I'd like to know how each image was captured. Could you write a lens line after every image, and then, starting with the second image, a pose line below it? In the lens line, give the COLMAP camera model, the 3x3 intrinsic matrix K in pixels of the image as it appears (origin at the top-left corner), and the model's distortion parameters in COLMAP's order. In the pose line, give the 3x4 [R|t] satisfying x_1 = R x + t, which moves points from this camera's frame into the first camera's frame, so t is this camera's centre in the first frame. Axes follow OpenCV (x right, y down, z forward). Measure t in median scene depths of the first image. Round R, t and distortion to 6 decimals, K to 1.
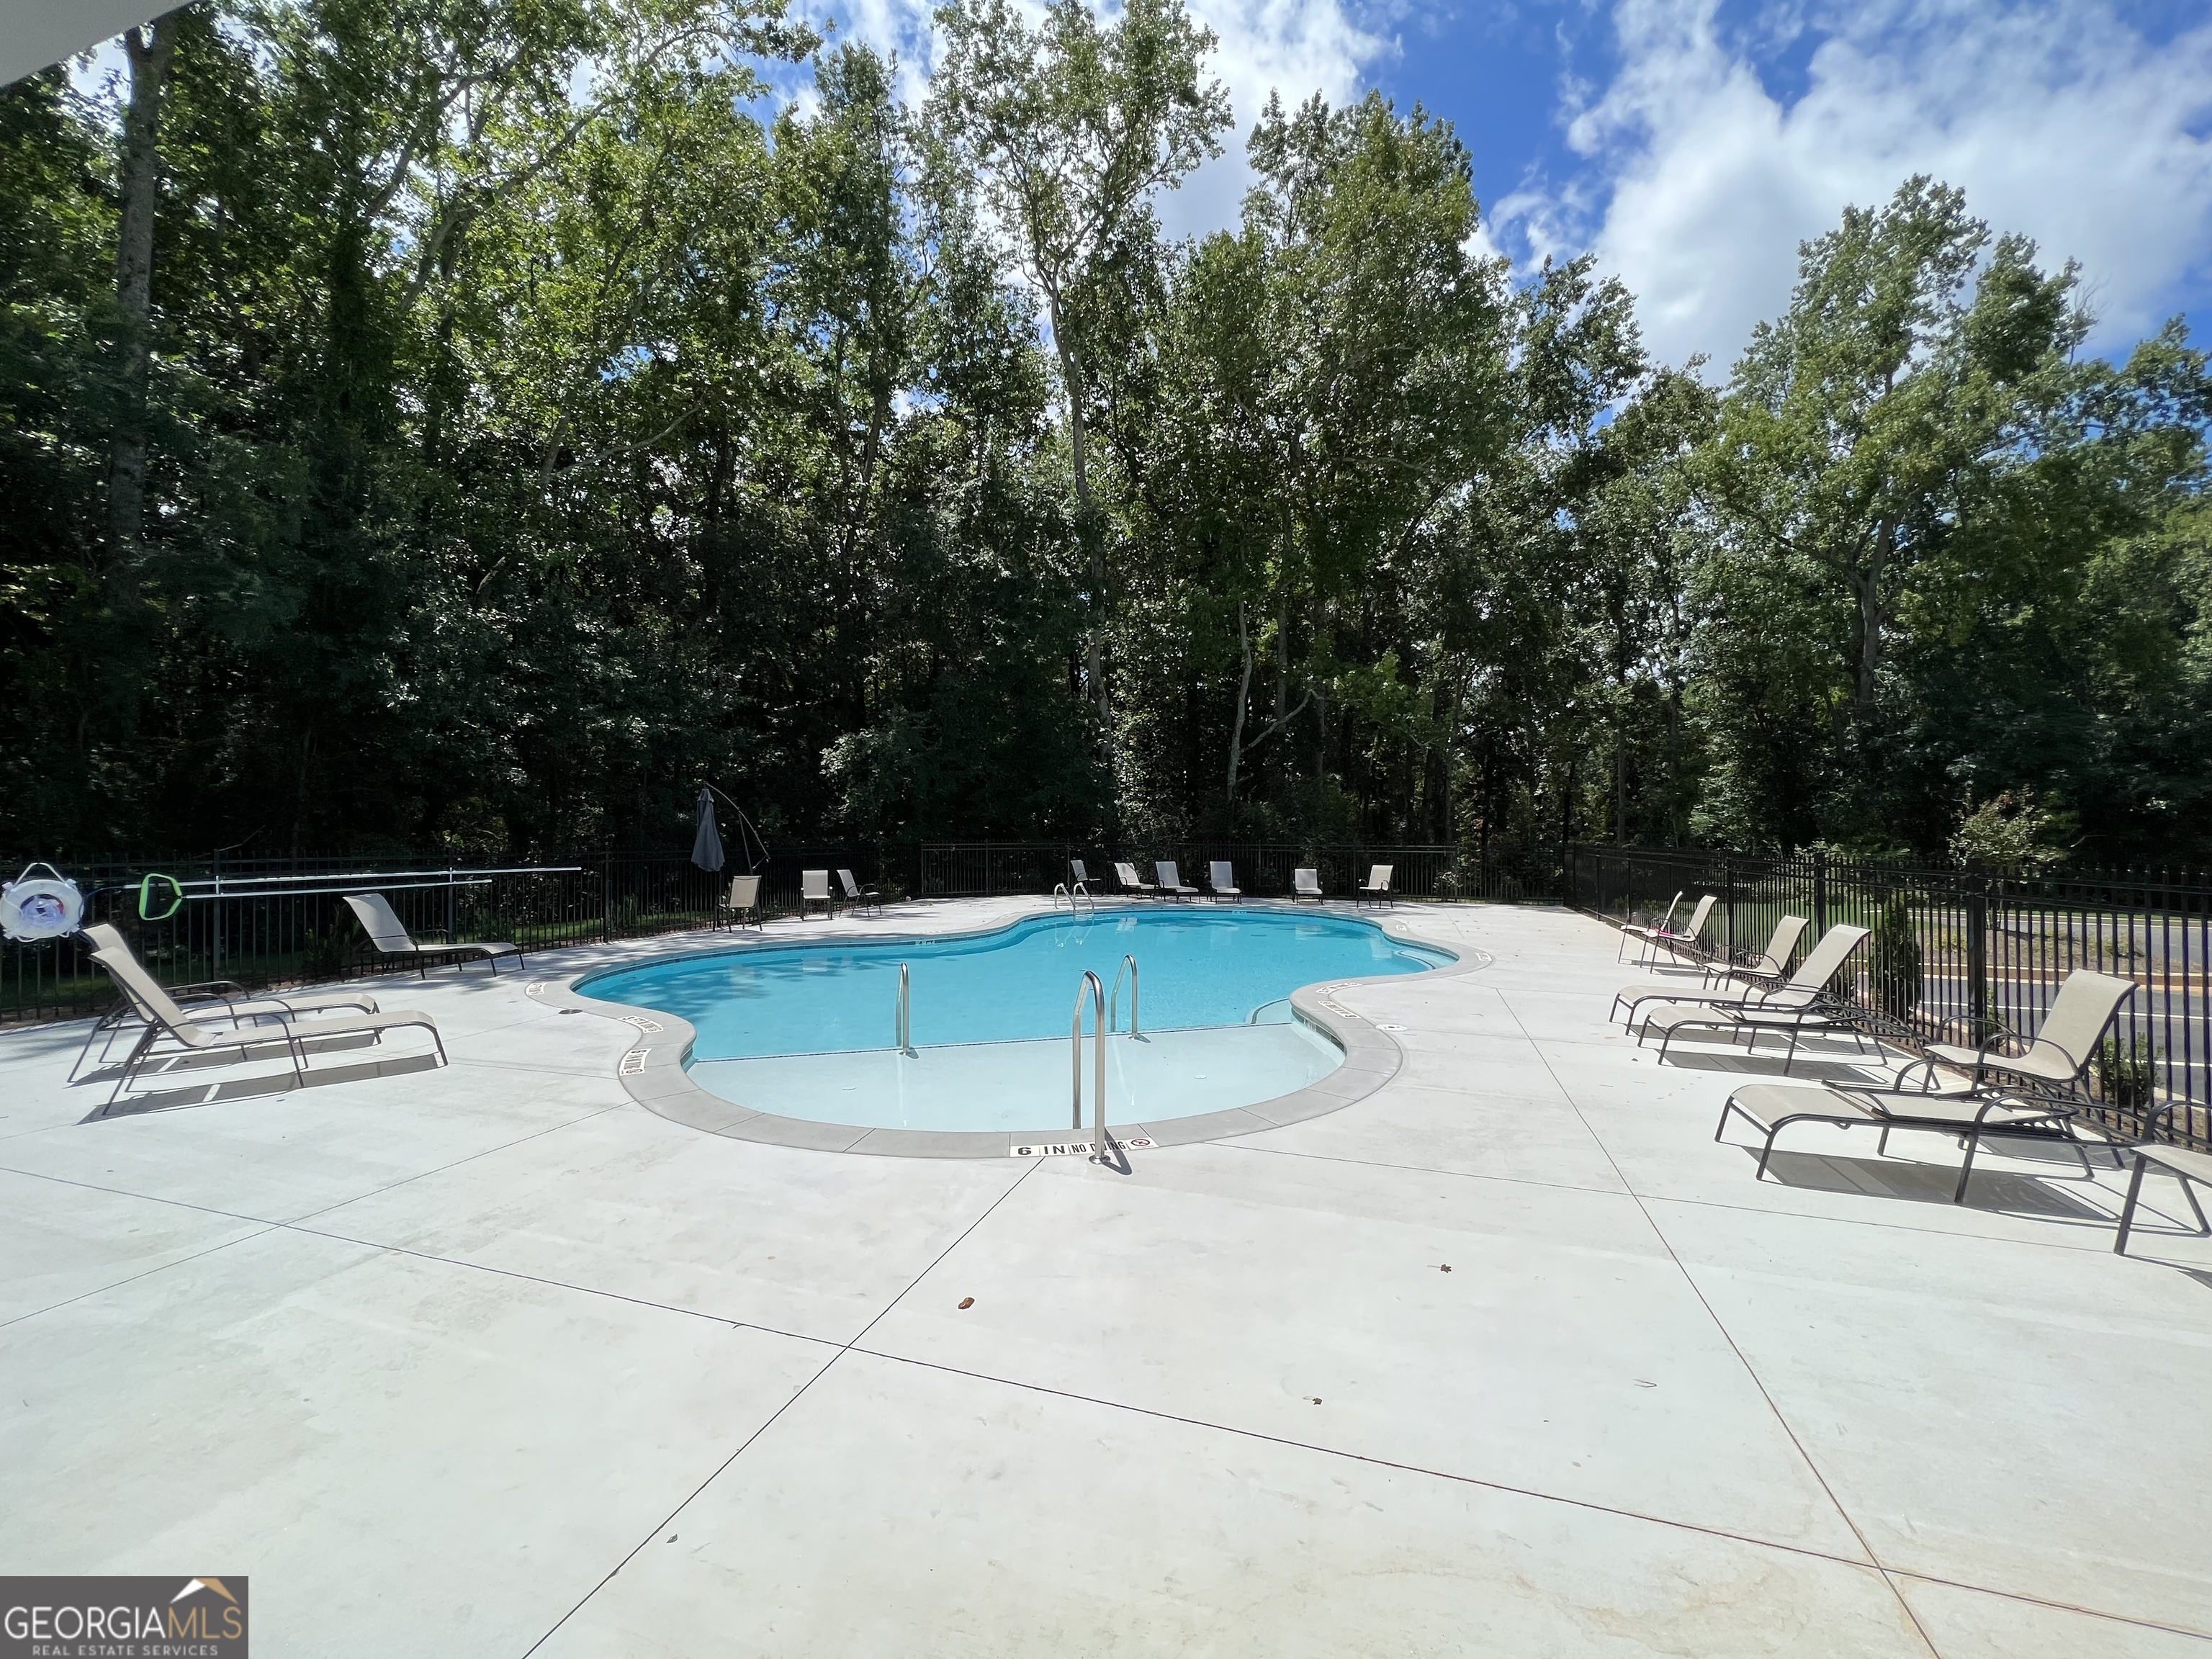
lens RADIAL K [[882.6, 0, 1106.0], [0, 882.6, 829.5], [0, 0, 1]] dist [0.001273, 0.000121]
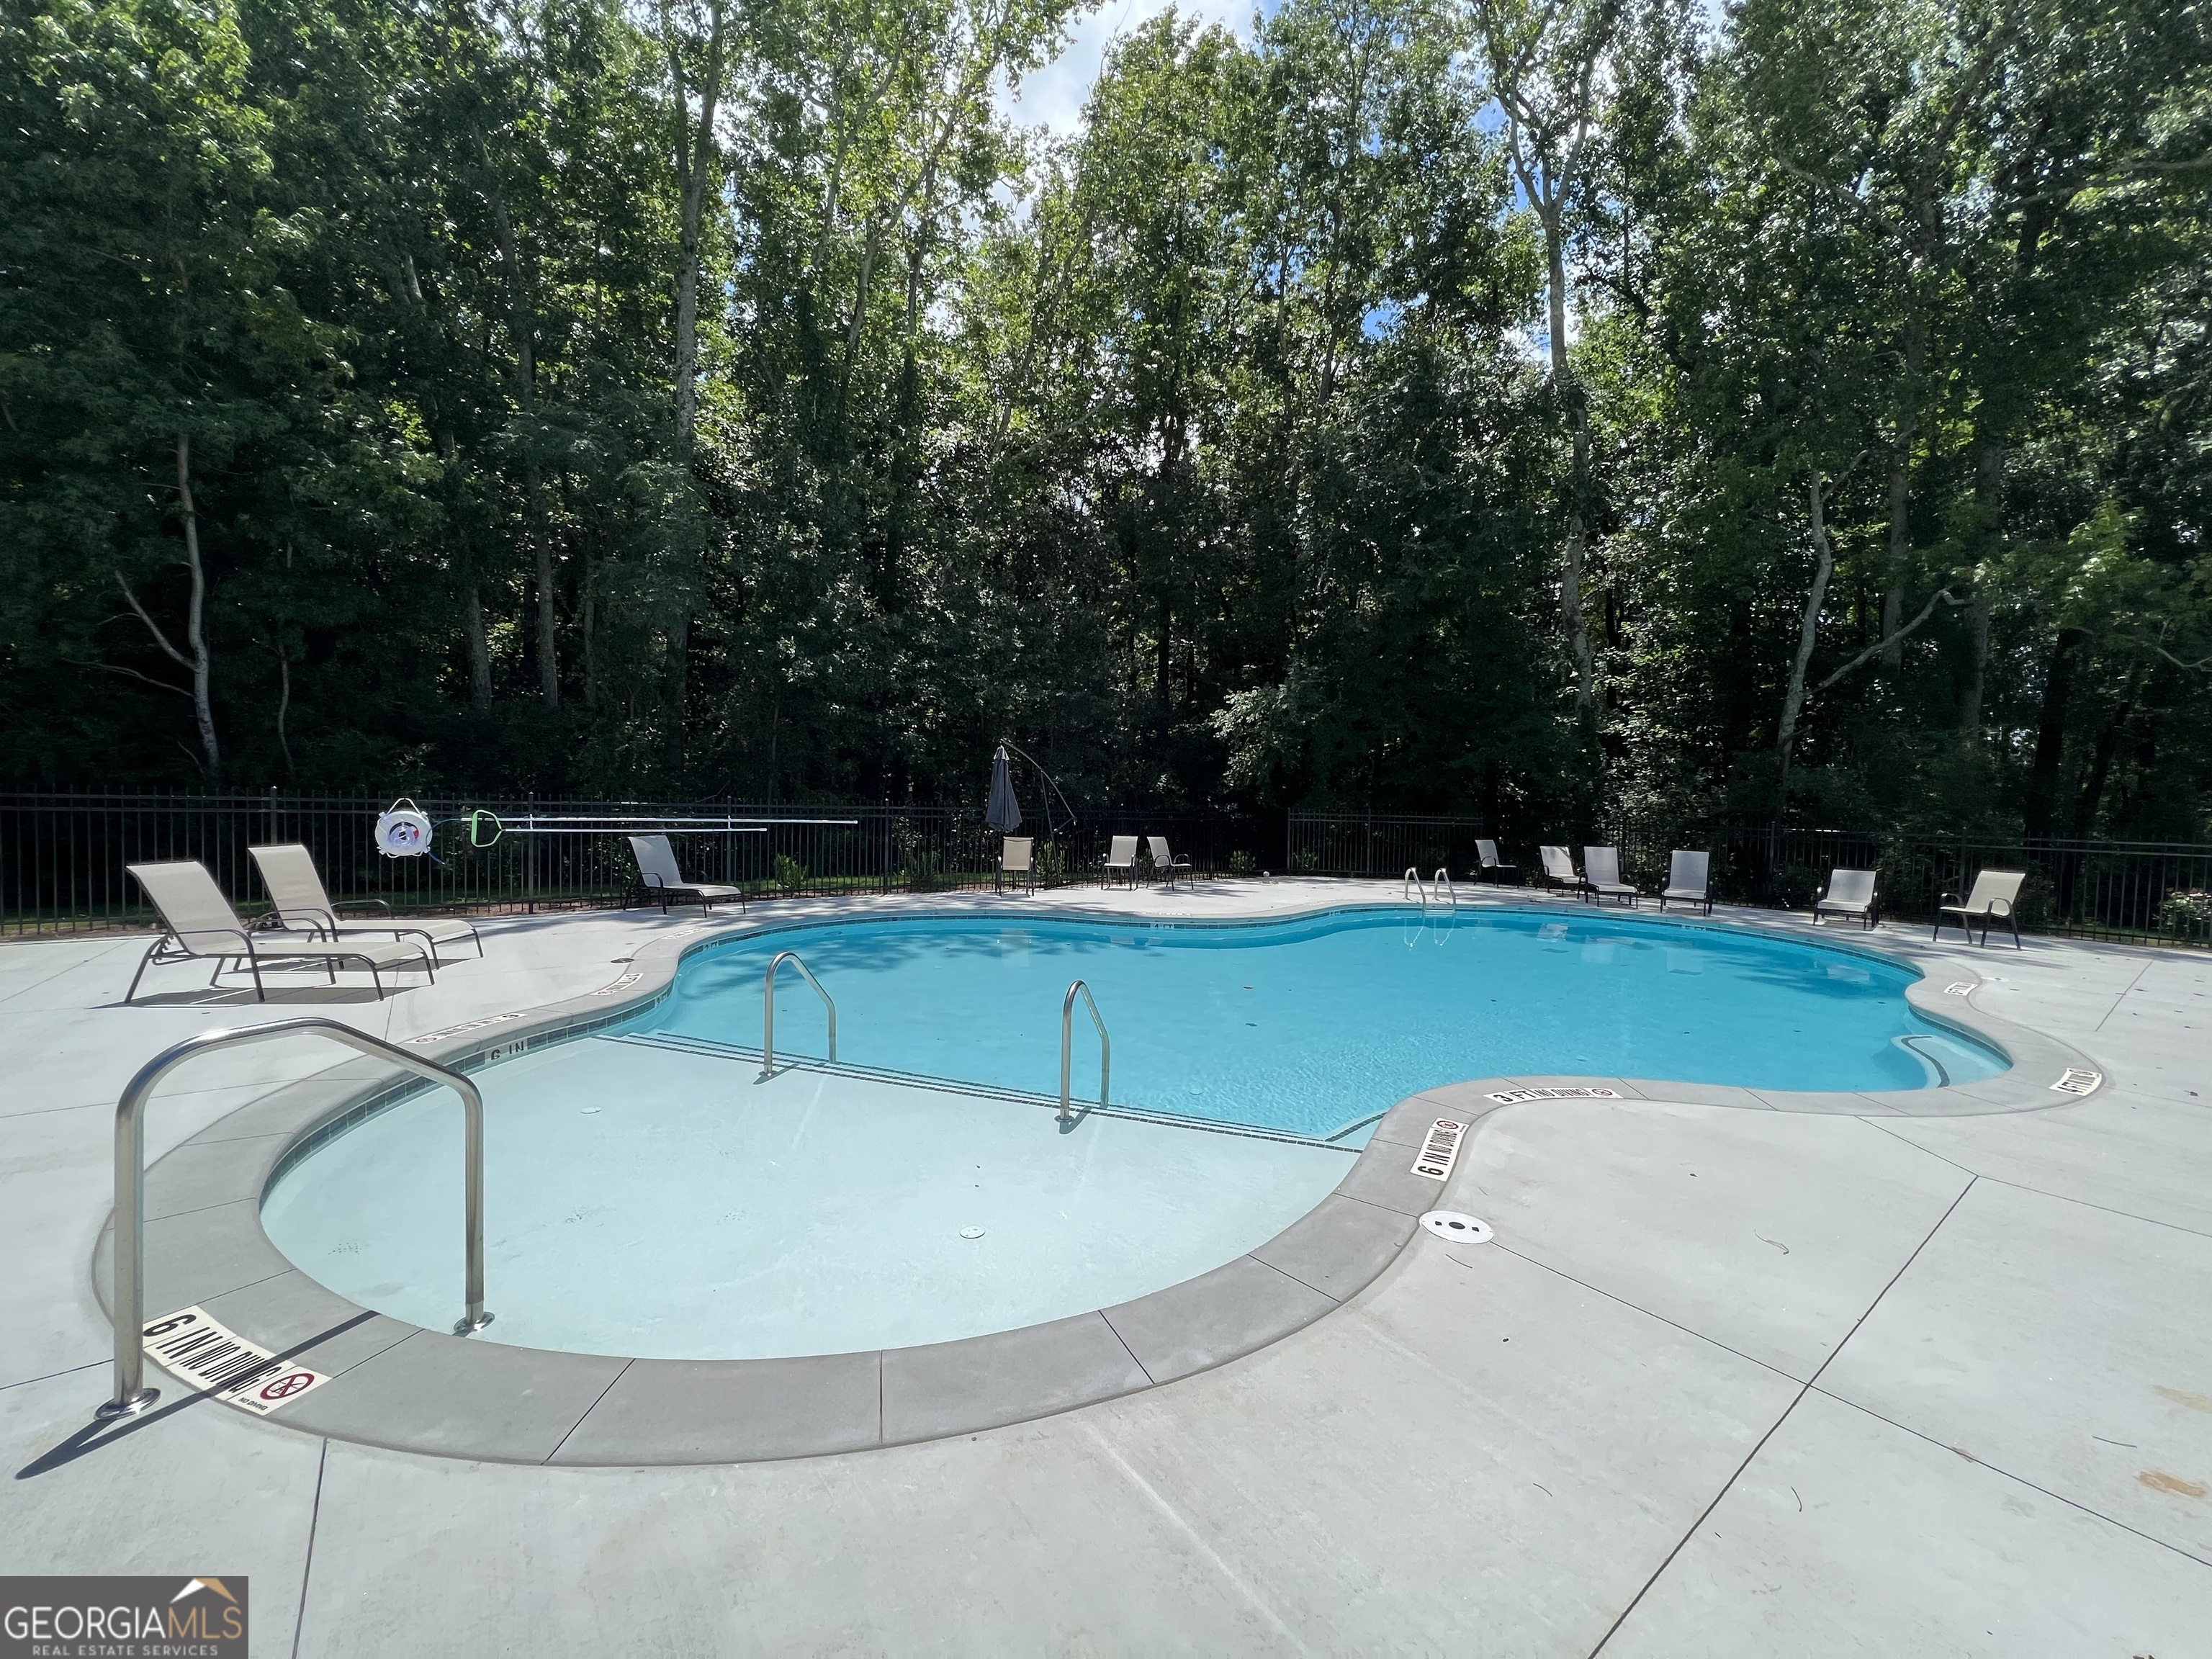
lens RADIAL K [[882.6, 0, 1106.0], [0, 882.6, 829.5], [0, 0, 1]] dist [0.001273, 0.000121]
pose [[0.823926, 0.039484, -0.565320, 0.174068], [-0.022156, 0.999052, 0.037485, 0.005179], [0.566264, -0.018360, 0.824019, 0.222737]]
